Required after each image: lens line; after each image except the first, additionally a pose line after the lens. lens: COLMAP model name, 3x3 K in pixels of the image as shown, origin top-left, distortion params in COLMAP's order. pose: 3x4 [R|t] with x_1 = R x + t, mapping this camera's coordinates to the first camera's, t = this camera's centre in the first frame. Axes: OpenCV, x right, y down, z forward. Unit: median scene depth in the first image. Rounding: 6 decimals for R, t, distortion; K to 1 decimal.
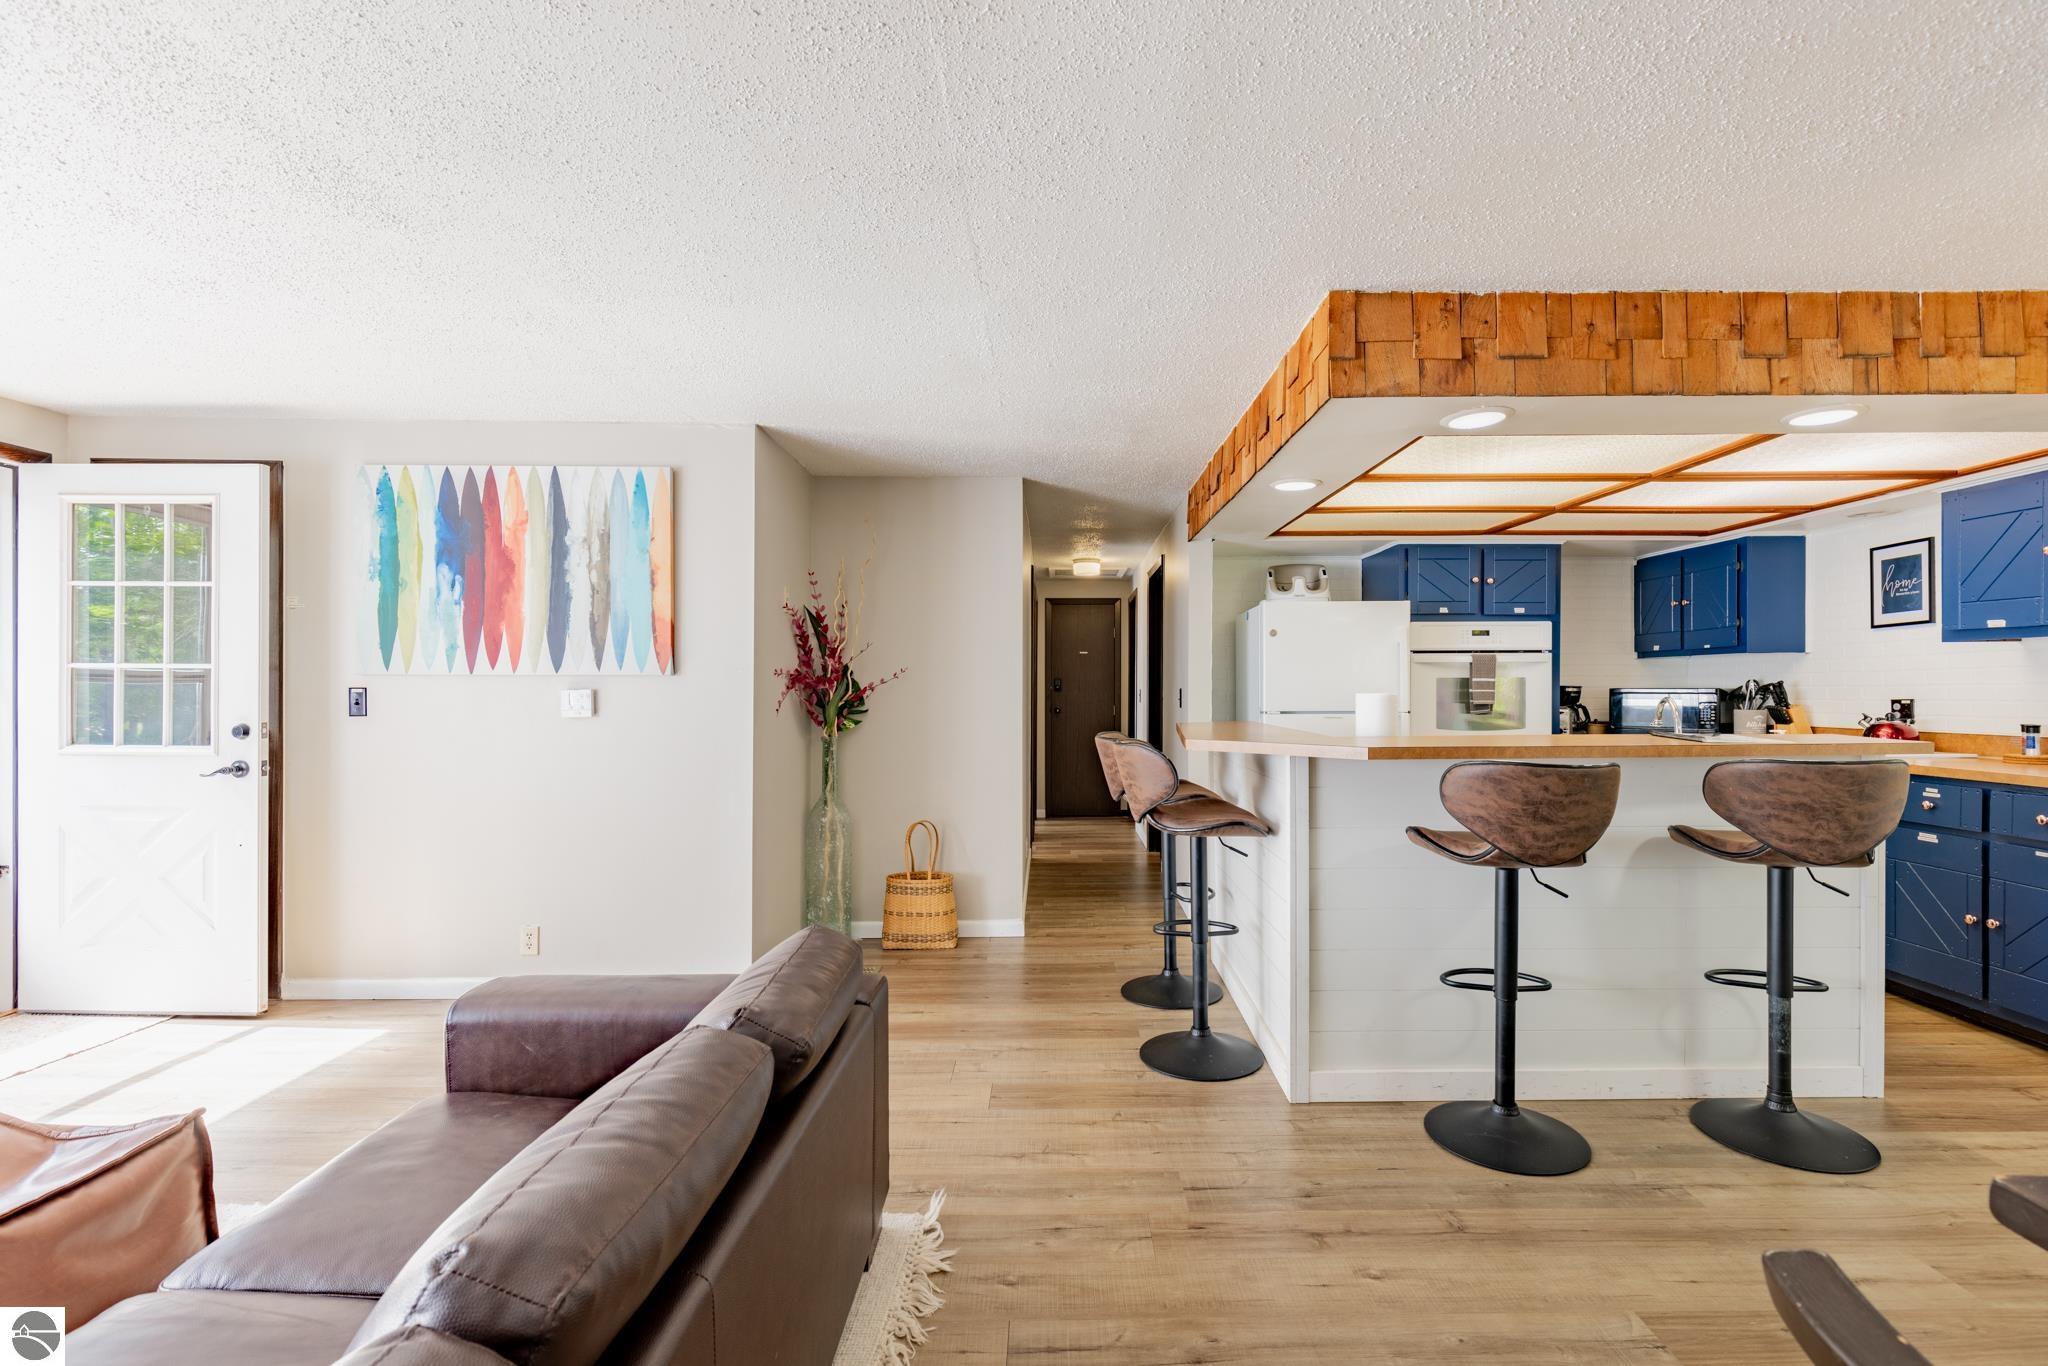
lens RADIAL K [[928.9, 0, 1056.0], [0, 928.9, 695.8], [0, 0, 1]] dist [0.002699, 0.000078]
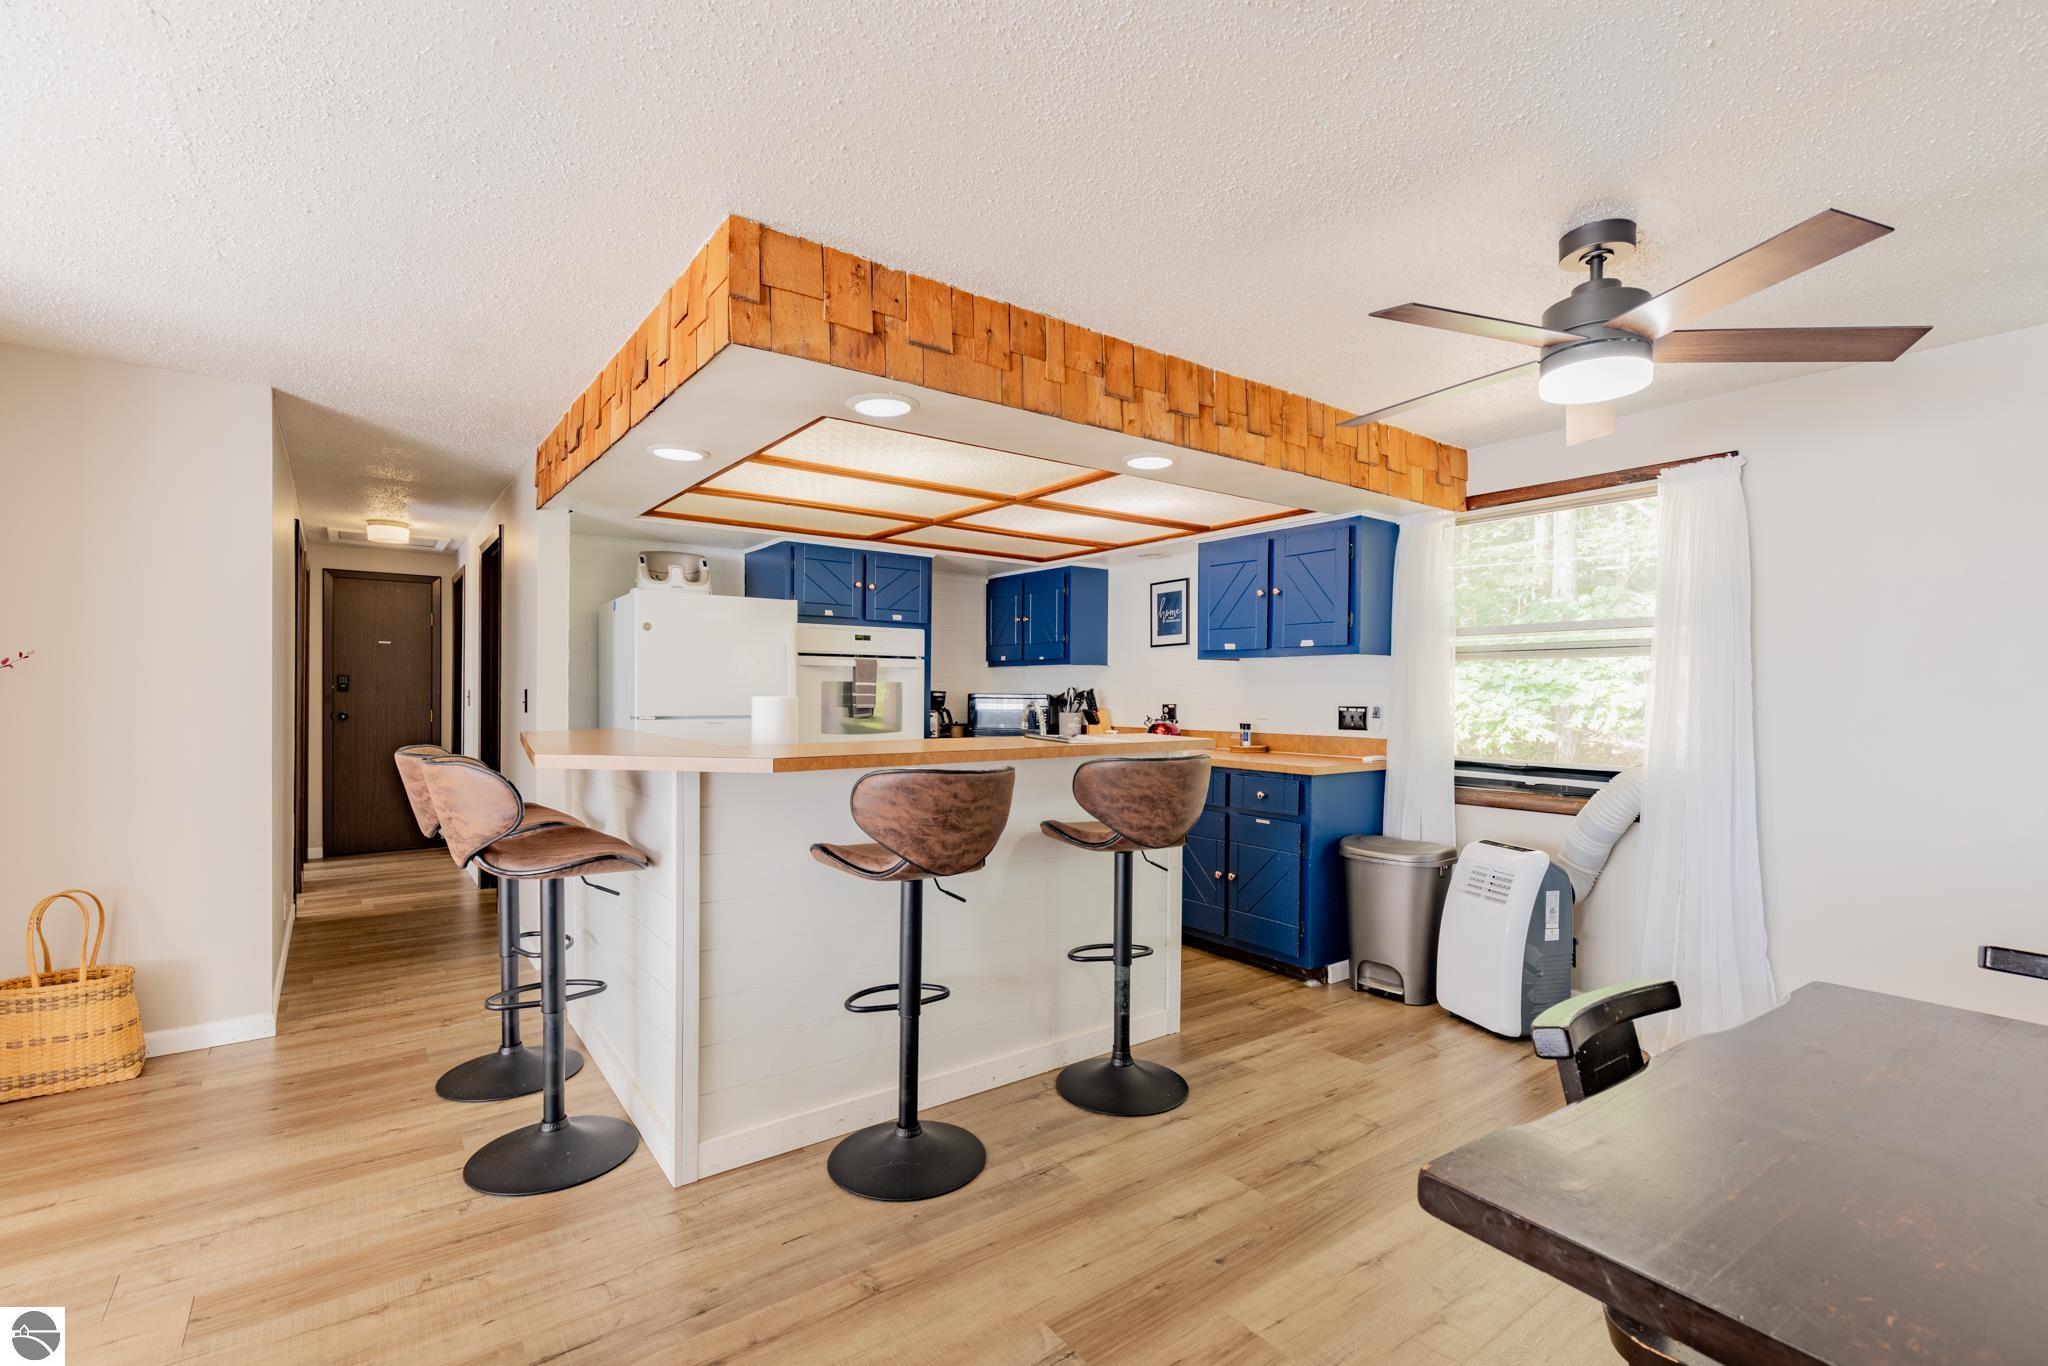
lens RADIAL K [[924.6, 0, 1034.4], [0, 924.6, 704.4], [0, 0, 1]] dist [0.003913, -0.000130]
pose [[0.804008, 0.001707, 0.594616, 0.013318], [-0.004674, 0.999983, 0.003450, 0.000753], [-0.594600, -0.005553, 0.804002, 0.109899]]
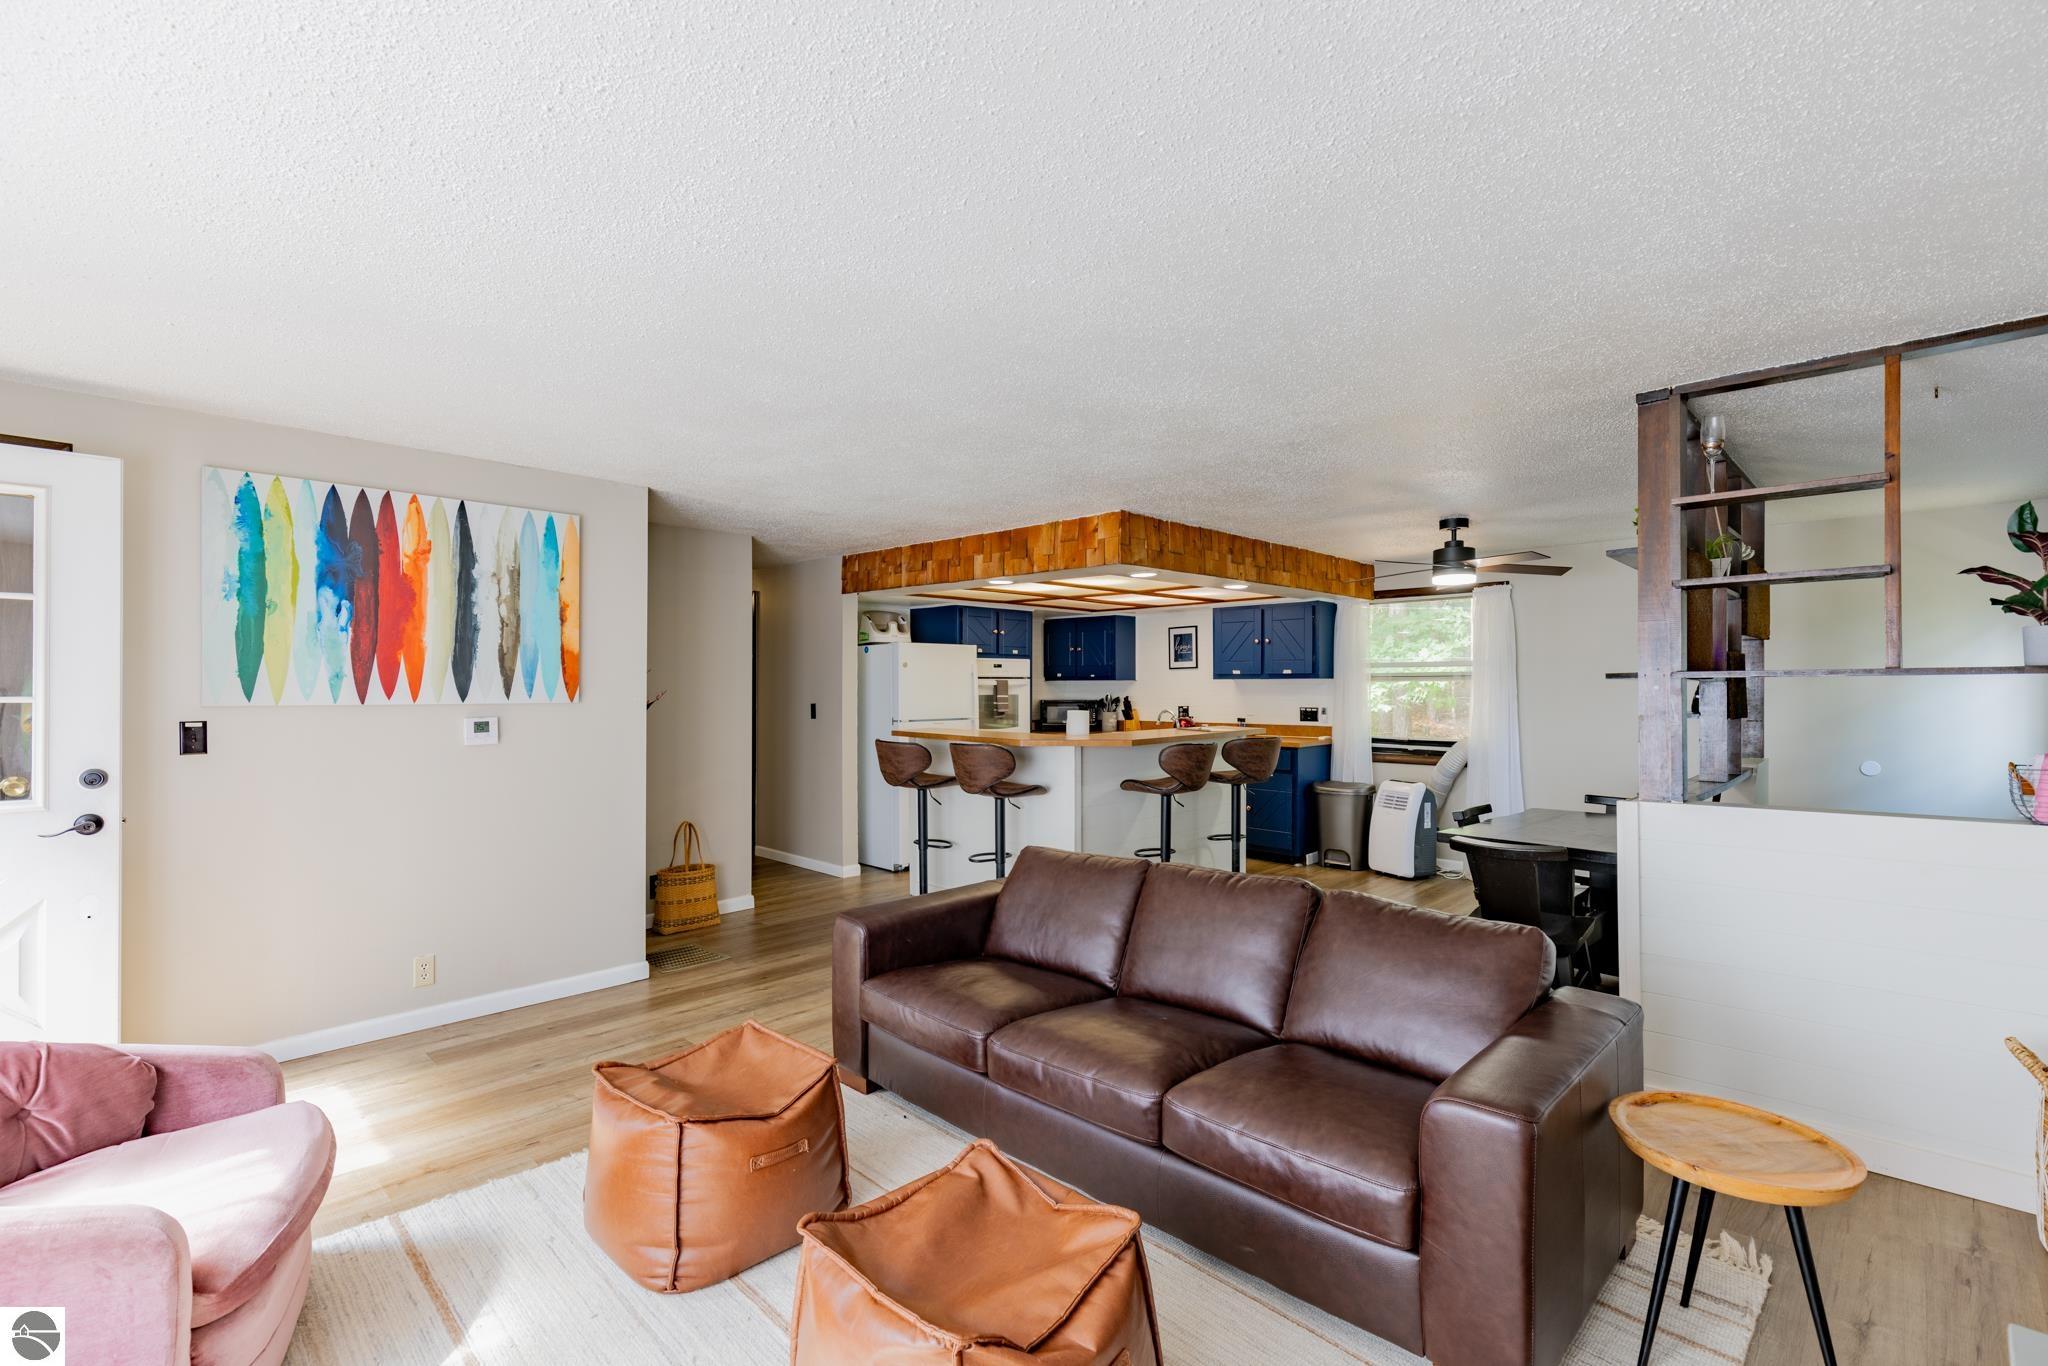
lens RADIAL K [[929.2, 0, 1024.0], [0, 929.2, 683.0], [0, 0, 1]] dist [-0.000808, -0.000101]
pose [[0.700754, 0.002733, 0.713398, -0.834433], [0.005838, 0.999937, -0.009565, -0.032226], [-0.713380, 0.010868, 0.700694, -0.156644]]
